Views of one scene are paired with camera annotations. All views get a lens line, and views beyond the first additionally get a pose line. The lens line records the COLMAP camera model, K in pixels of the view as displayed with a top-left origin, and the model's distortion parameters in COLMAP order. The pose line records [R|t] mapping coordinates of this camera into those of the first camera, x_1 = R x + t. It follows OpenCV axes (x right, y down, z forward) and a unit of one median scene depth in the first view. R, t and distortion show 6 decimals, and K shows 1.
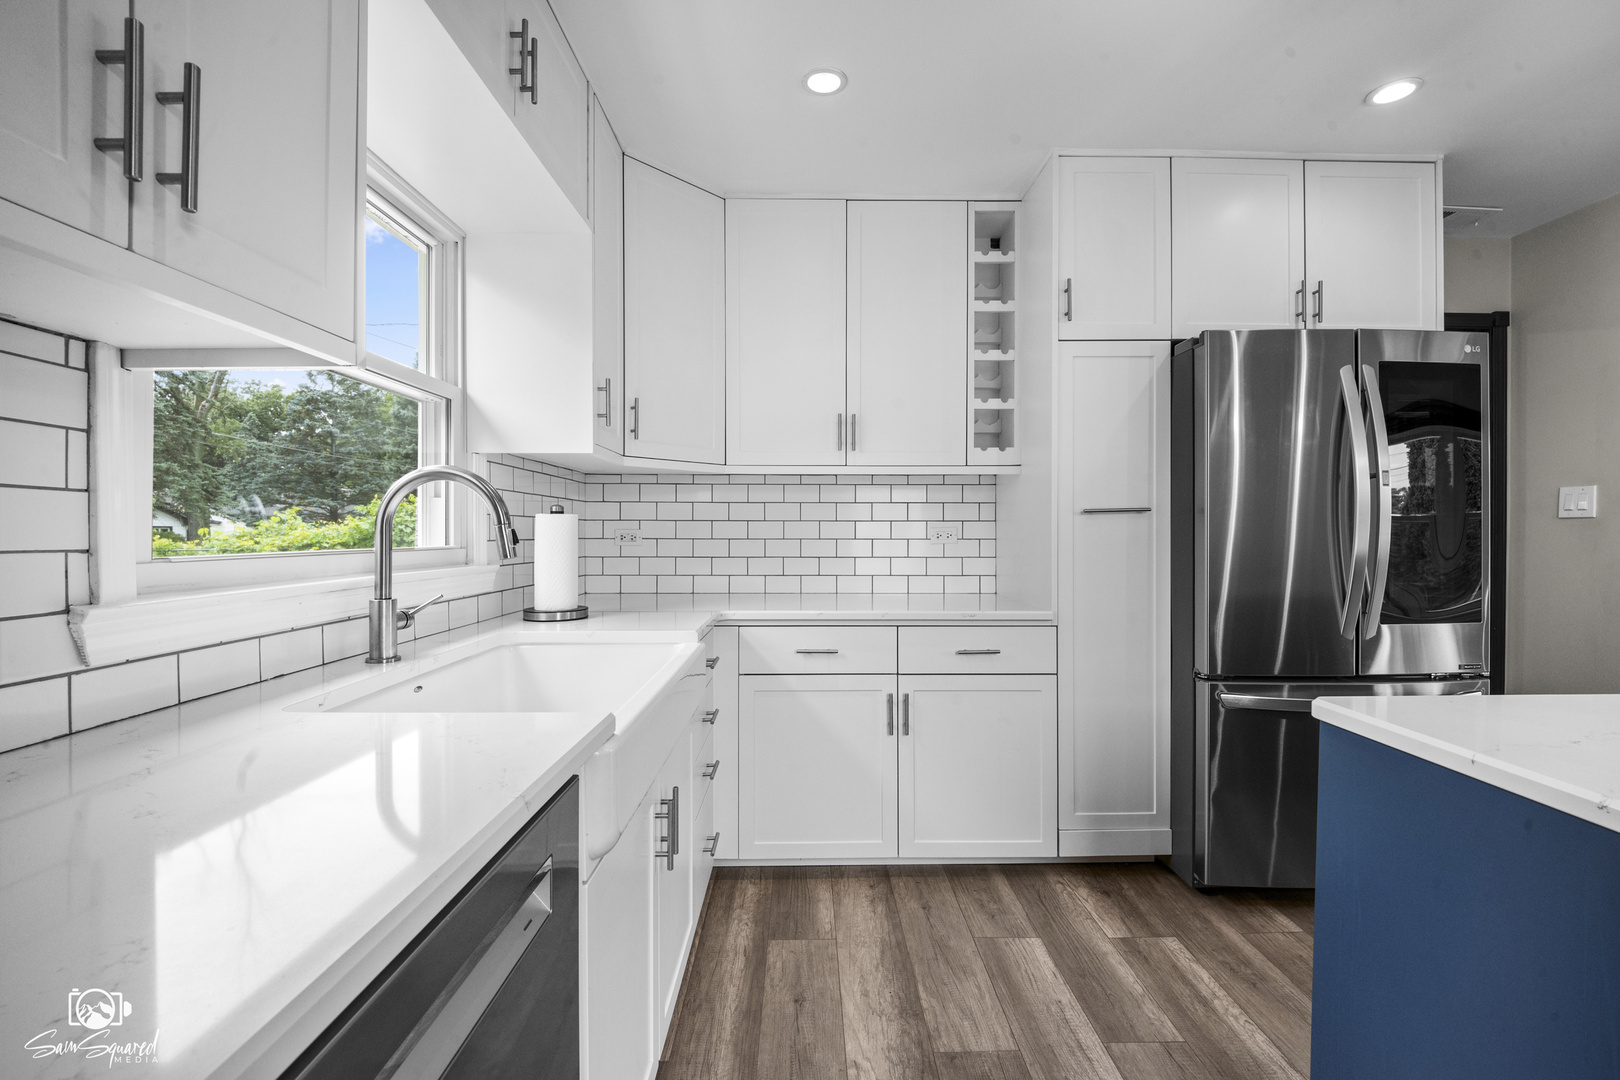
lens RADIAL K [[675.9, 0, 810.0], [0, 675.9, 540.0], [0, 0, 1]] dist [0.000858, -0.010175]
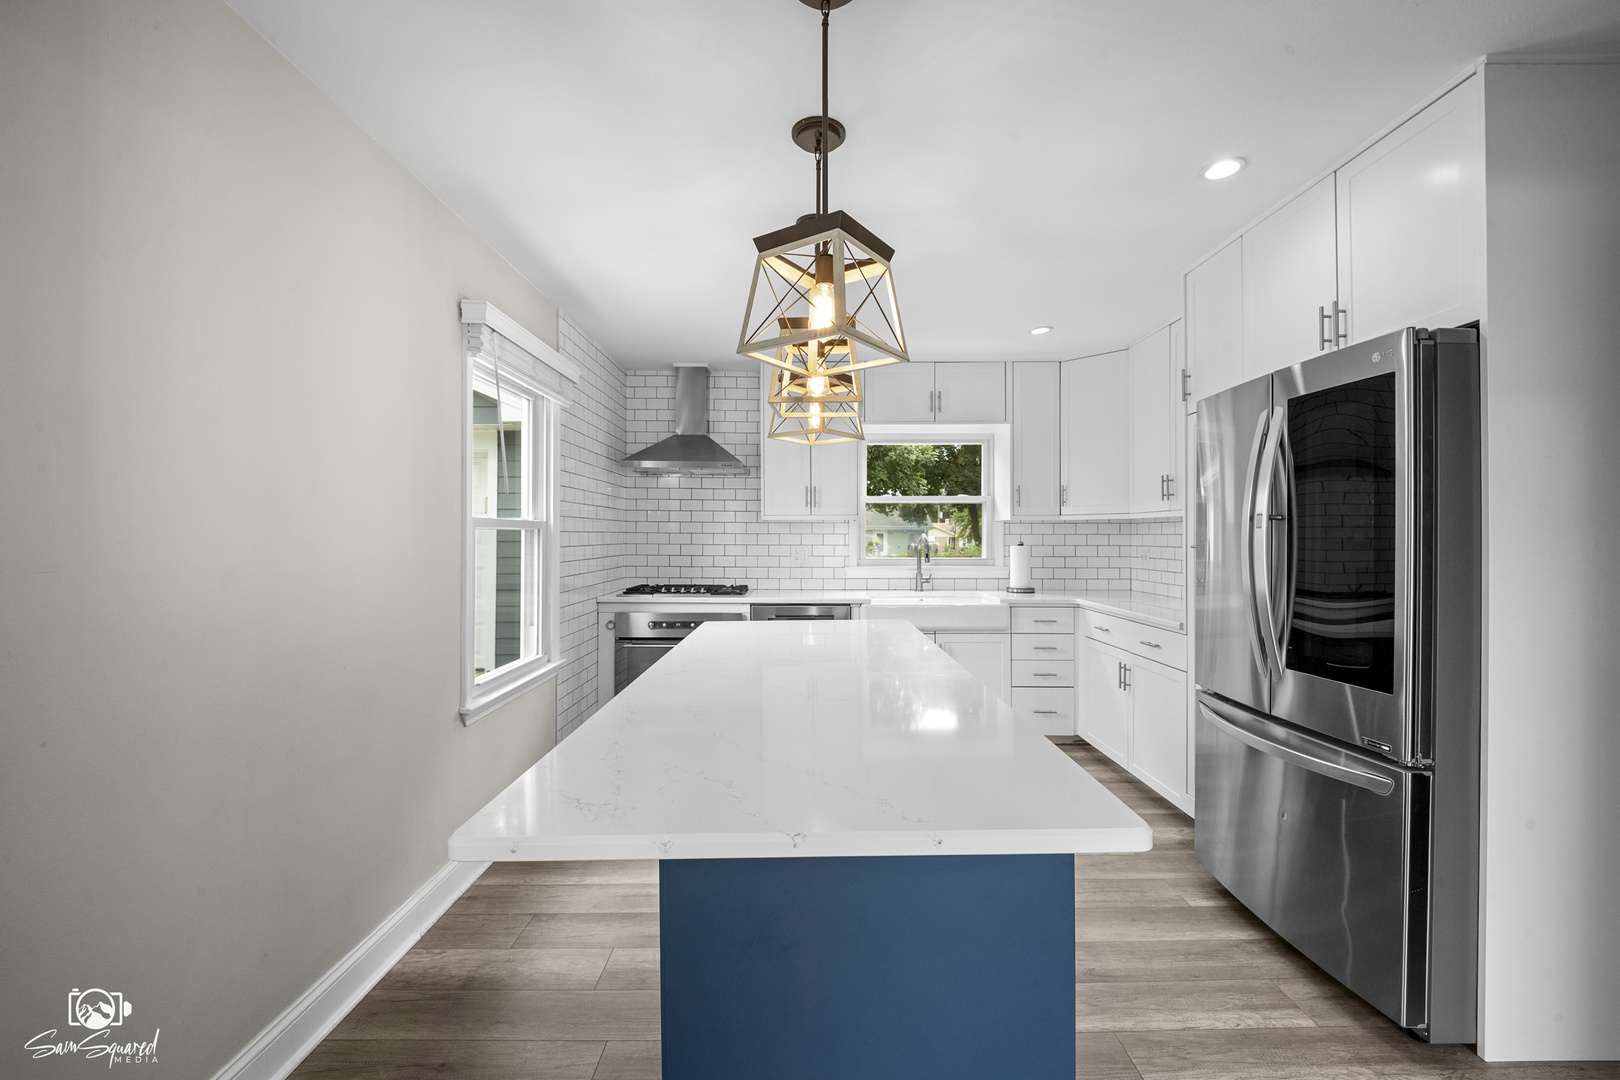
lens RADIAL K [[675.9, 0, 810.0], [0, 675.9, 540.0], [0, 0, 1]] dist [0.000858, -0.010175]
pose [[0.000741, 0.004897, -0.999988, 1.809401], [-0.009806, 0.999940, 0.004889, -0.057104], [0.999952, 0.009802, 0.000789, 0.300246]]
